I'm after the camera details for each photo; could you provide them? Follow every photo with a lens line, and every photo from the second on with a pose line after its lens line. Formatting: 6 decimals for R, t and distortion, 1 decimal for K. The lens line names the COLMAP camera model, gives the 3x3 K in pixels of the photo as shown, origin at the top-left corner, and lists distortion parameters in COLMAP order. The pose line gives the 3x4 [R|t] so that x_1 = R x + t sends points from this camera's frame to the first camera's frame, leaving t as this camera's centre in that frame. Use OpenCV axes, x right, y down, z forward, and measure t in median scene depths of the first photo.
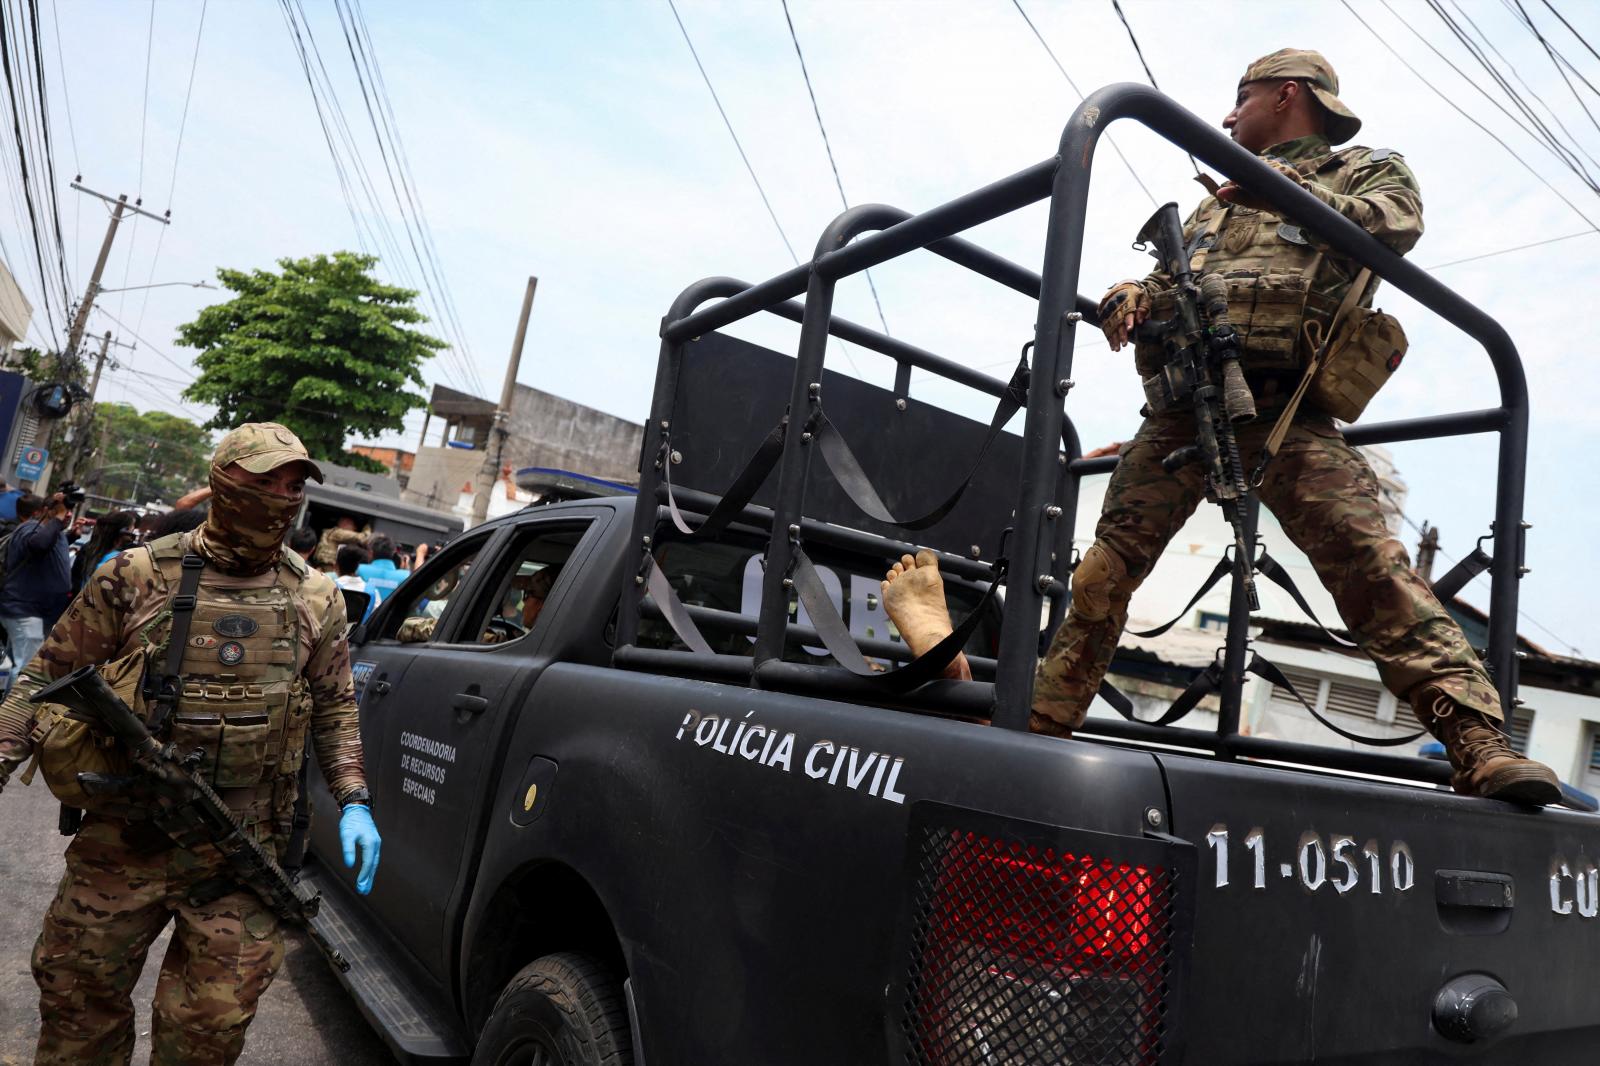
lens RADIAL K [[1050.3, 0, 800.0], [0, 1050.3, 533.0], [0, 0, 1]] dist [-0.003047, 0.000828]
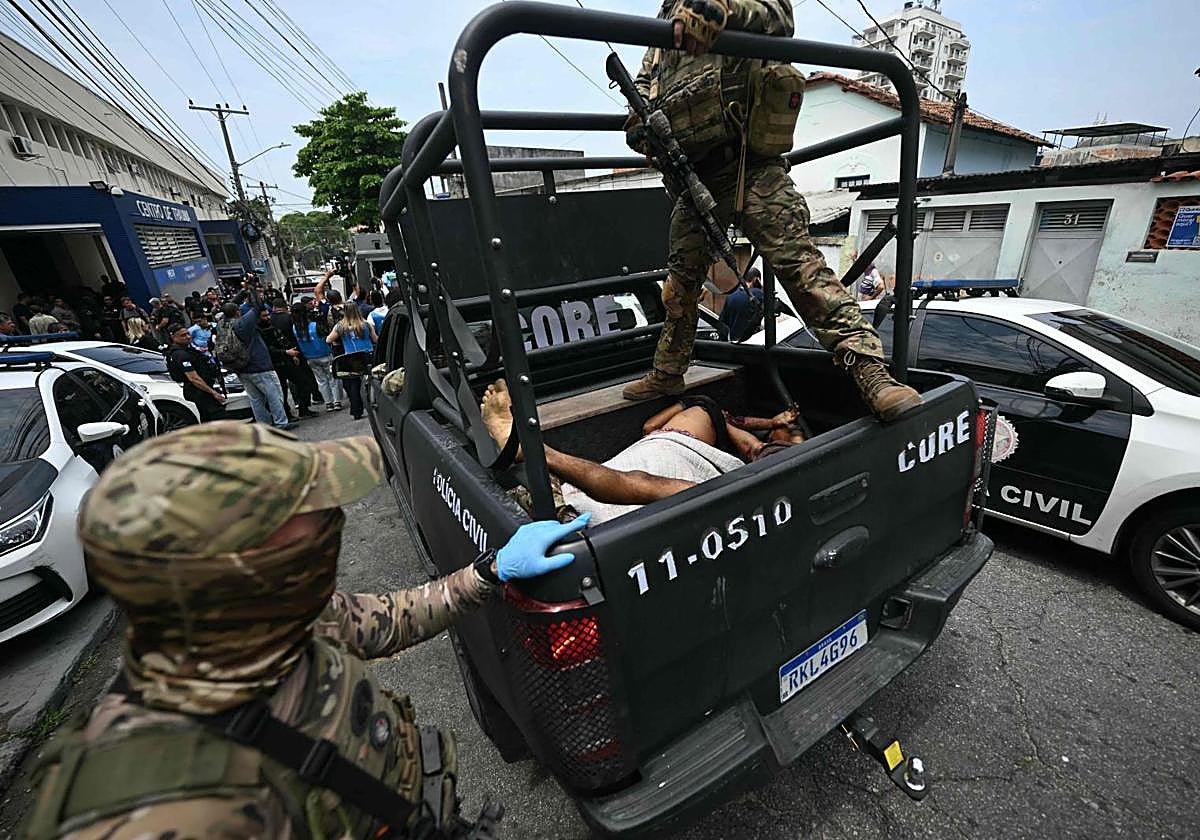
lens RADIAL K [[491.1, 0, 623.2], [0, 491.1, 421.7], [0, 0, 1]] dist [-0.001340, -0.000276]
pose [[0.961886, -0.236866, -0.136636, 0.231619], [0.272732, 0.867188, 0.416656, -0.114372], [0.019797, -0.438041, 0.898737, 0.157935]]
